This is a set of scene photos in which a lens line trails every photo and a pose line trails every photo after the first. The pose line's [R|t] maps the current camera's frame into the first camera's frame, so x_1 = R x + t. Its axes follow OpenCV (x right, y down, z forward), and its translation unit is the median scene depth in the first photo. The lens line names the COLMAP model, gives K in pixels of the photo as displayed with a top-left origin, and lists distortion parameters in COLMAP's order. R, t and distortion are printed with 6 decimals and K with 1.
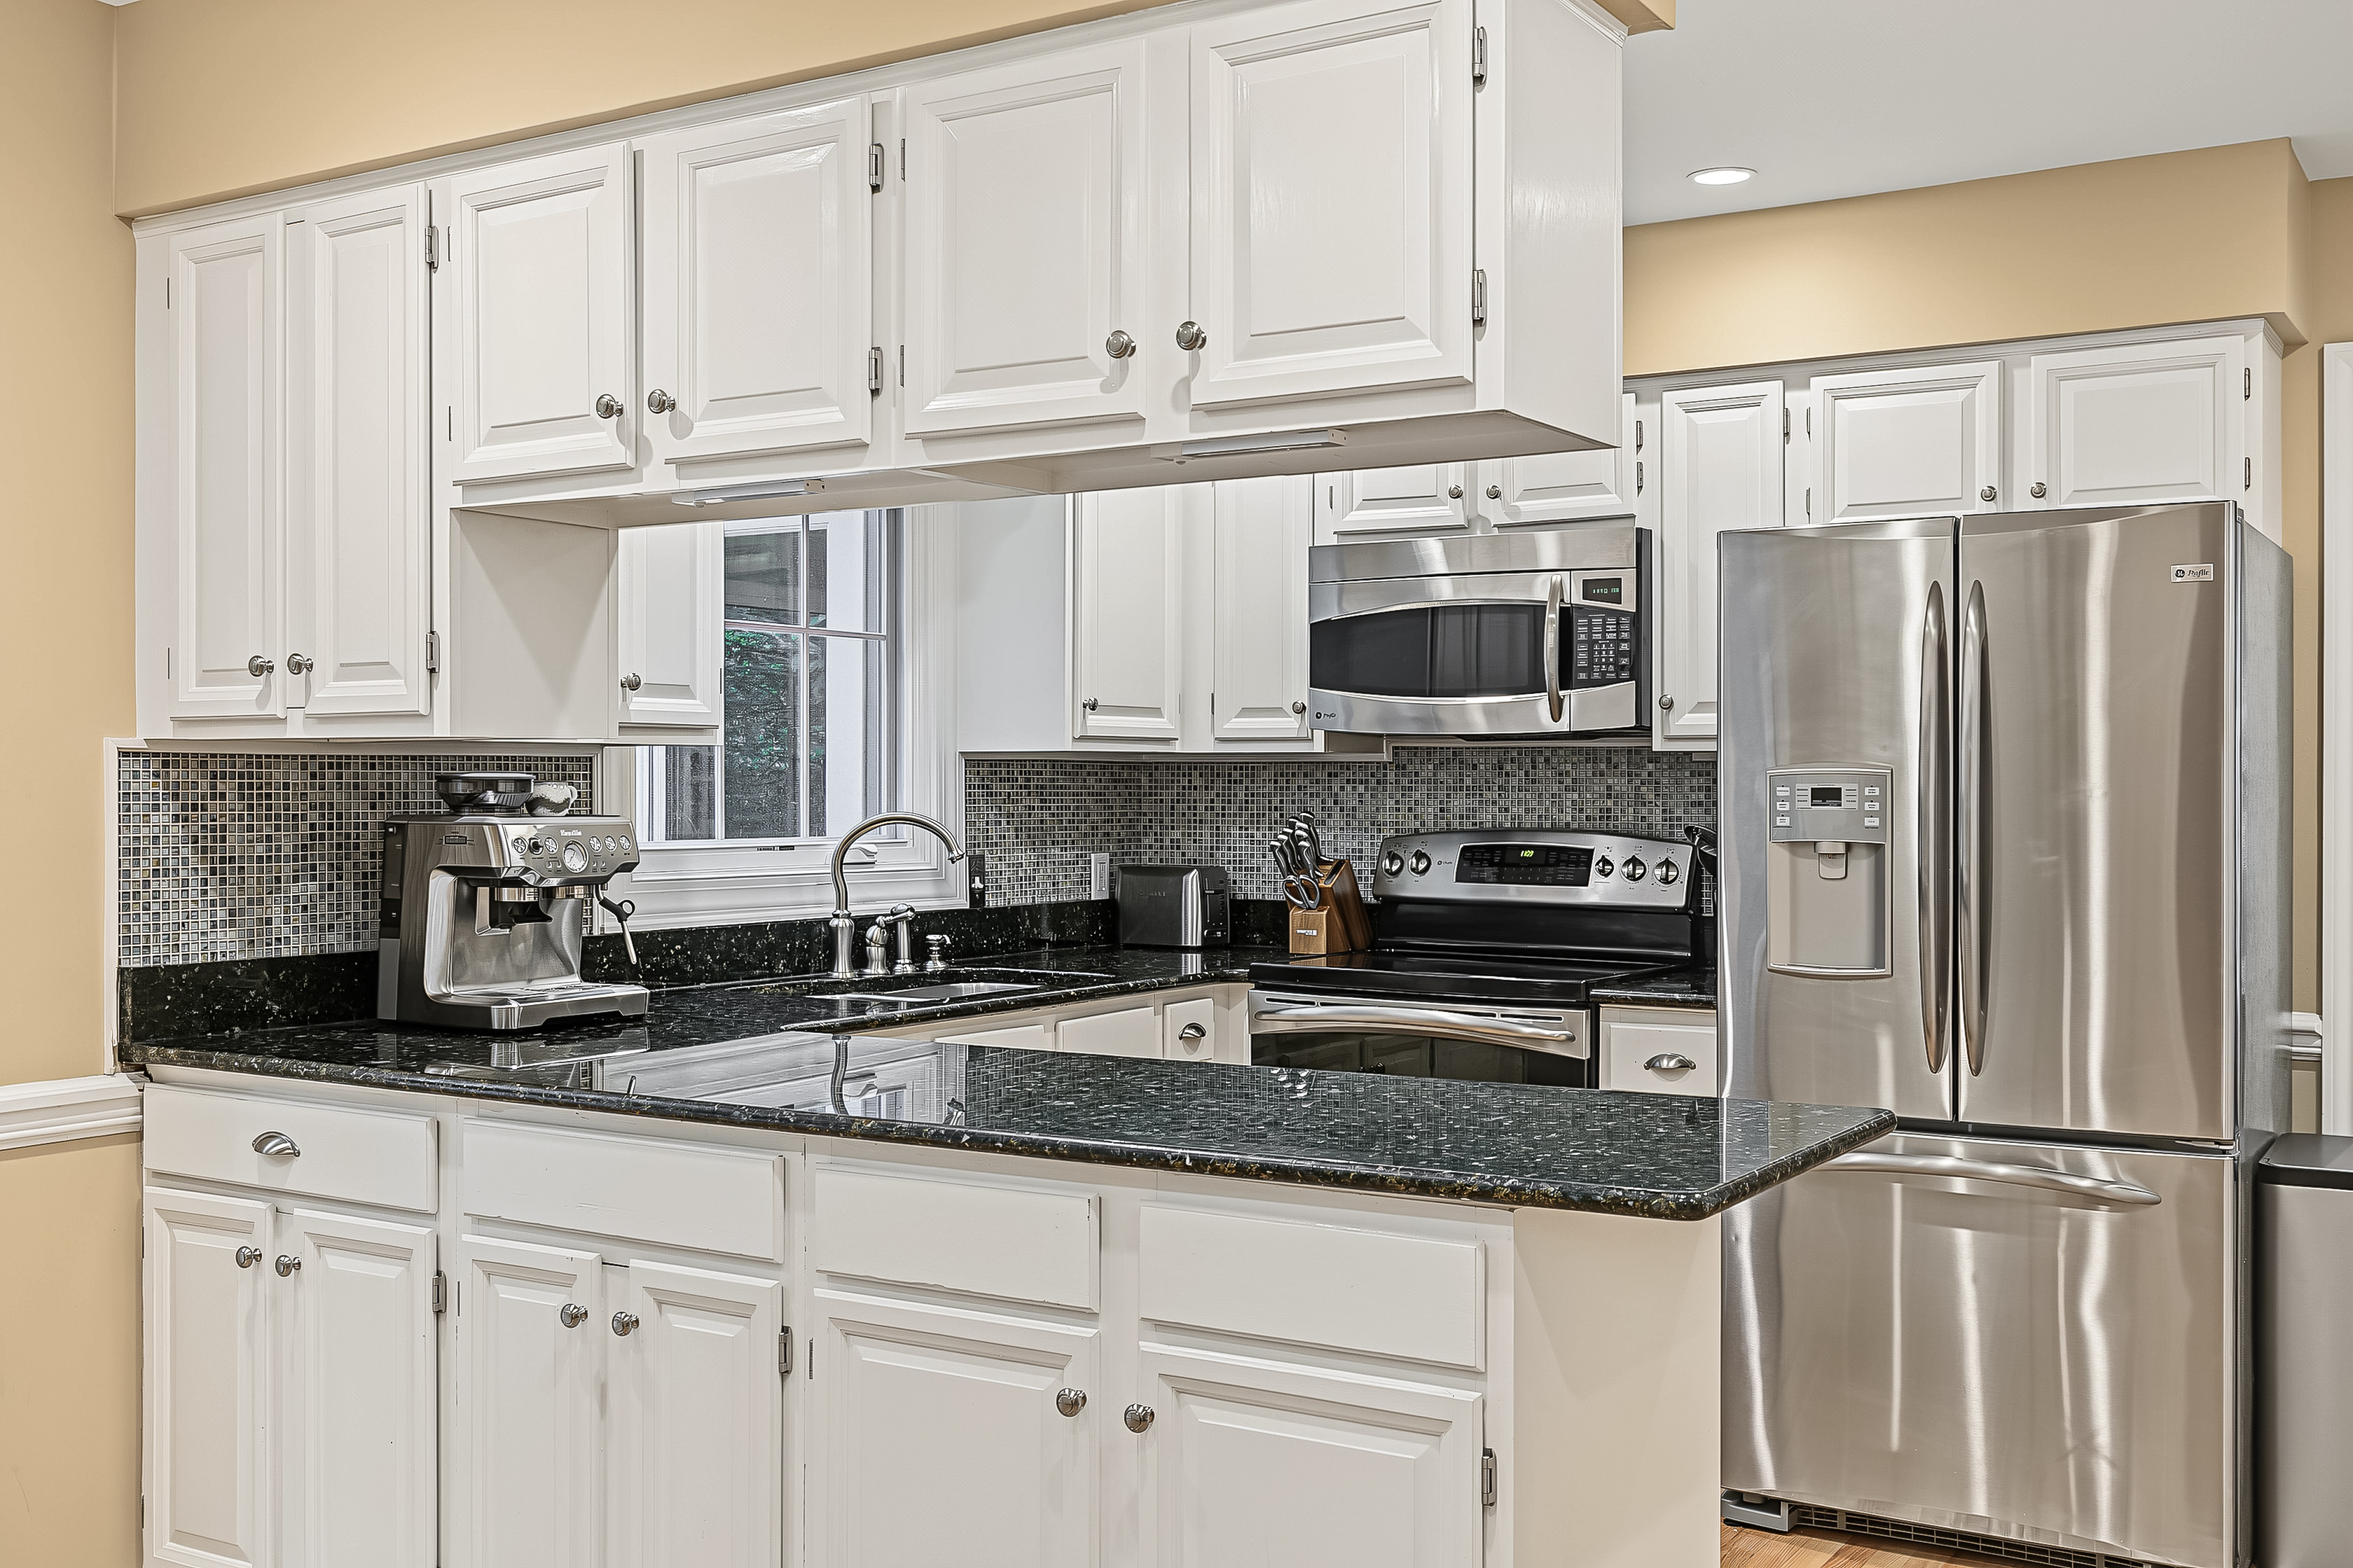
lens RADIAL K [[2321.4, 0, 1198.2], [0, 2321.4, 785.2], [0, 0, 1]] dist [0.039593, 0.000000]
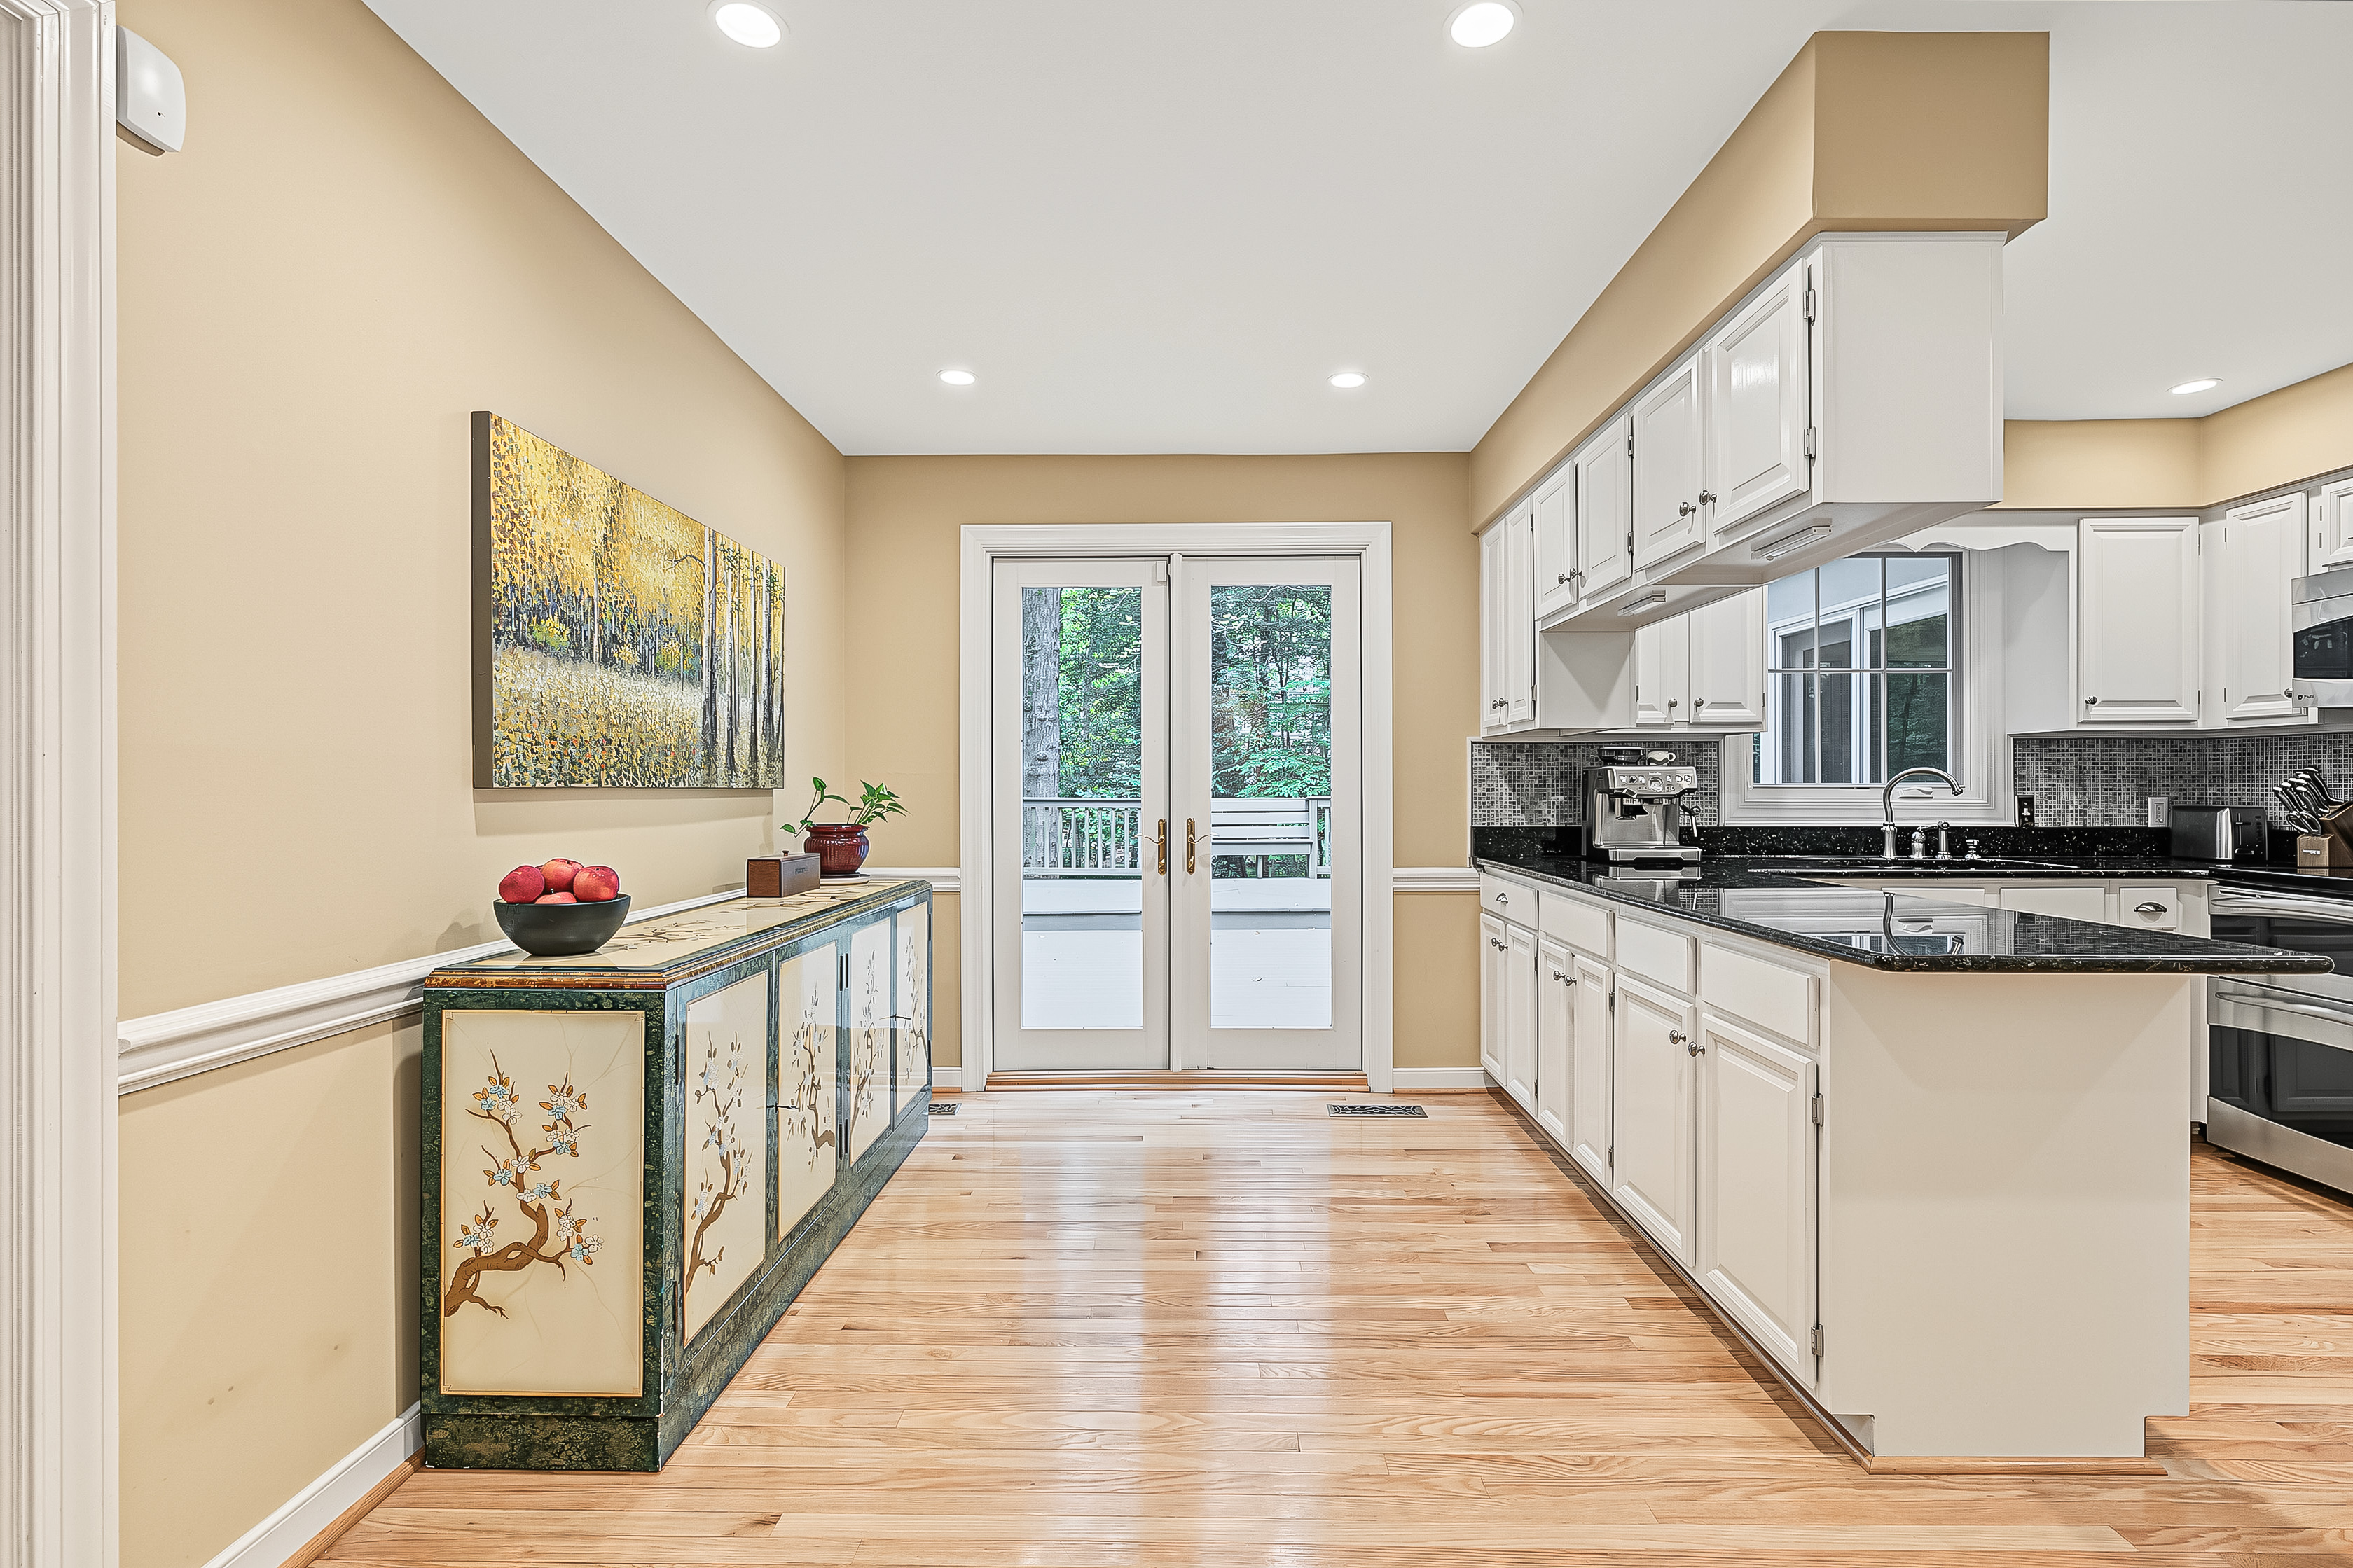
lens RADIAL K [[1090.5, 0, 1169.4], [0, 1090.5, 785.0], [0, 0, 1]] dist [-0.004139, 0.000718]
pose [[0.518808, -0.003486, -0.854884, 0.285626], [0.002335, 0.999994, -0.002661, 0.025994], [0.854888, -0.000616, 0.518813, 0.074379]]
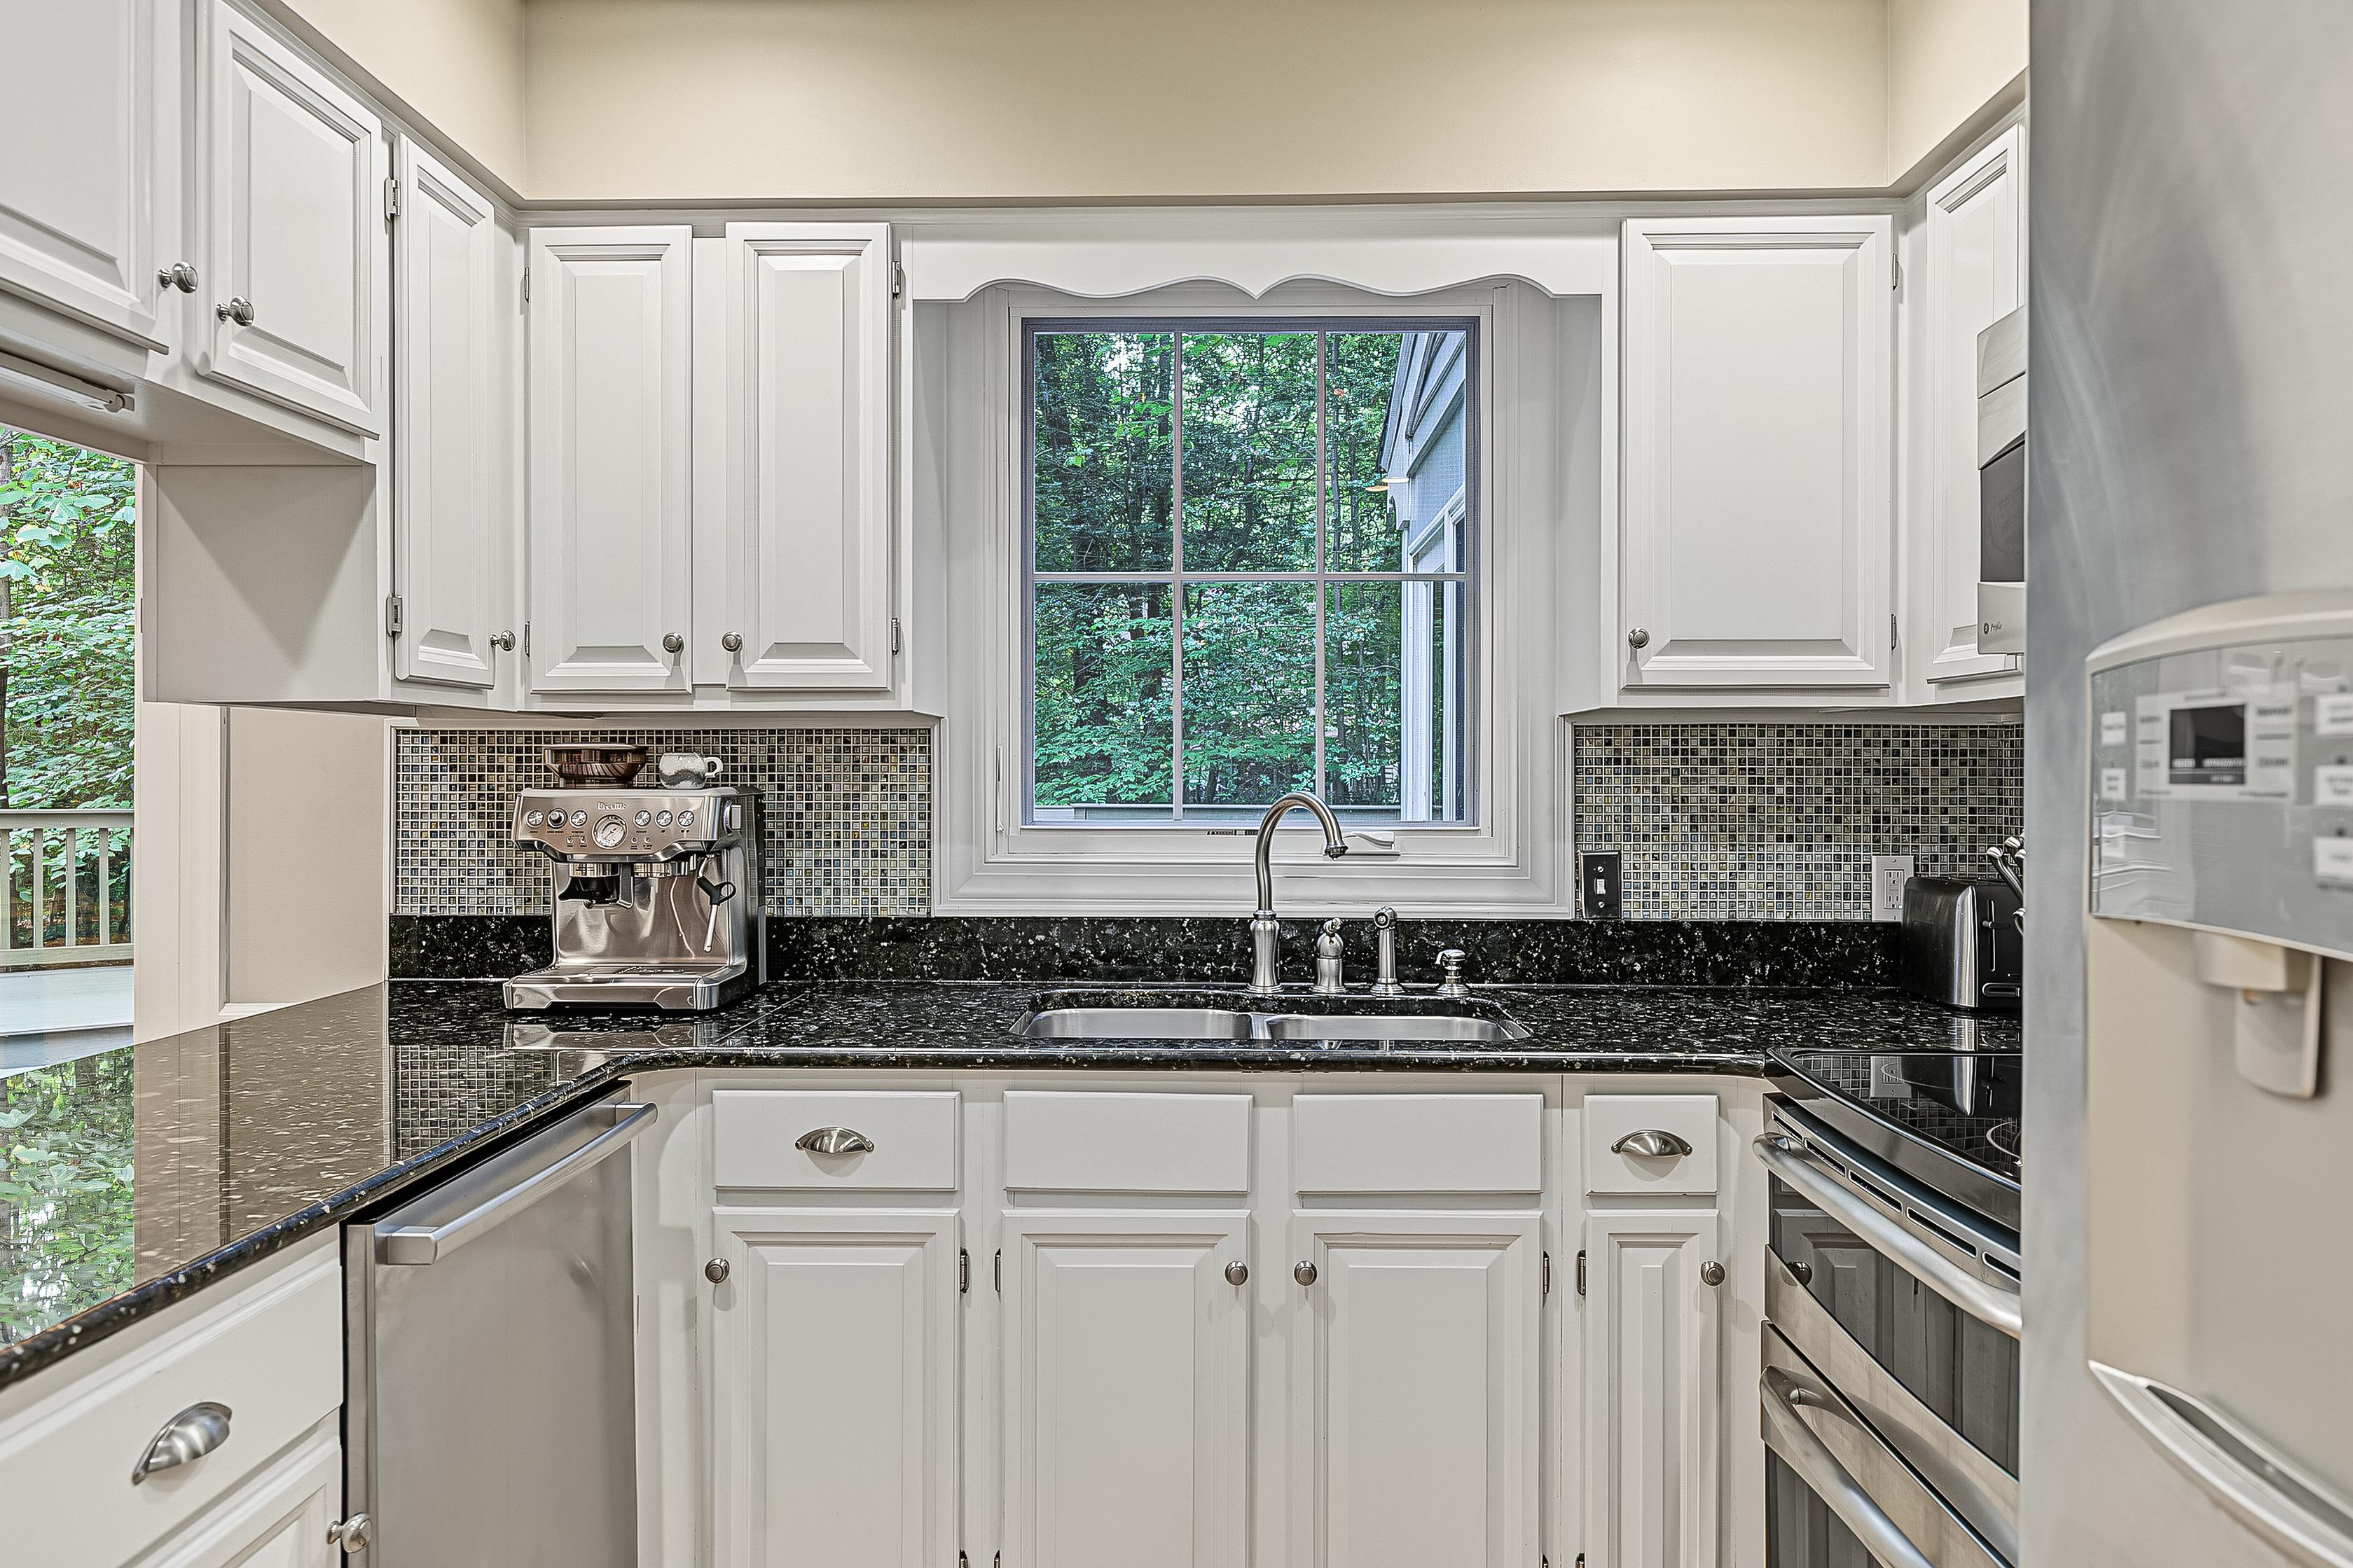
lens RADIAL K [[1528.3, 0, 1186.1], [0, 1528.3, 782.8], [0, 0, 1]] dist [0.000056, -0.000462]
pose [[0.513139, 0.002895, -0.858301, 0.297014], [-0.000296, 0.999995, 0.003196, 0.007167], [0.858306, -0.001386, 0.513137, 0.702690]]
